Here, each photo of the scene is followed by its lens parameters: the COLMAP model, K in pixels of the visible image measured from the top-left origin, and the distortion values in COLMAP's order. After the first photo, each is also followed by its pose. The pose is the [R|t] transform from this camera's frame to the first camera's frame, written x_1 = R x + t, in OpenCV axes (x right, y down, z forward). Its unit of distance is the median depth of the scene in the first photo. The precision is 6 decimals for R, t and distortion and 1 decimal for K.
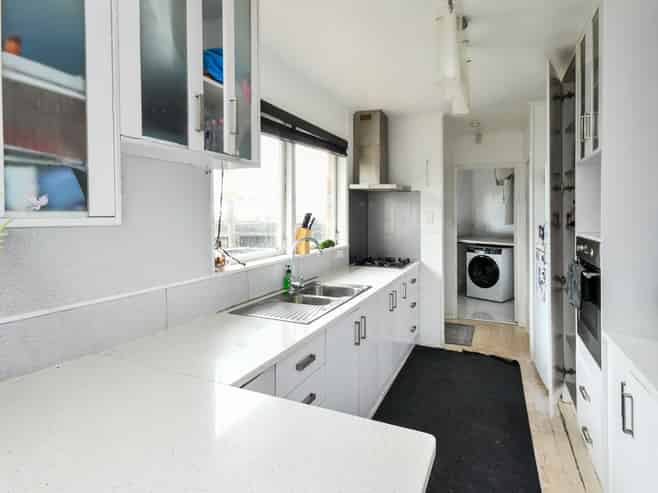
lens RADIAL K [[355.3, 0, 329.5], [0, 355.3, 241.8], [0, 0, 1]] dist [0.001725, 0.000455]
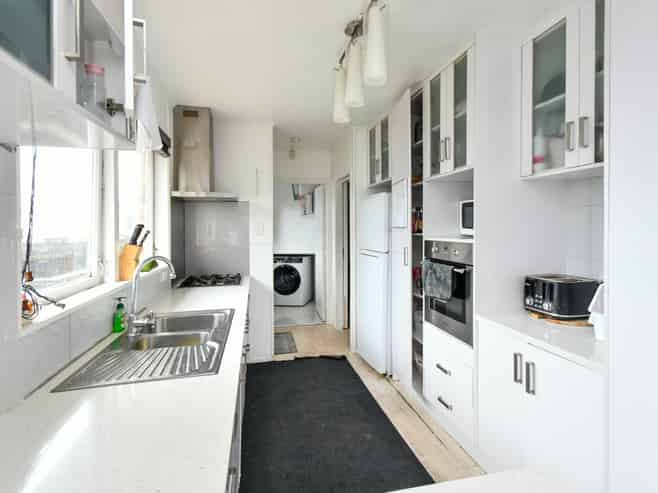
lens RADIAL K [[342.4, 0, 329.0], [0, 342.4, 246.5], [0, 0, 1]] dist [0.000552, 0.000399]
pose [[0.795789, -0.046281, 0.603803, -0.147818], [0.062526, 0.998026, -0.005909, -0.004540], [-0.602337, 0.042455, 0.797112, 0.155432]]
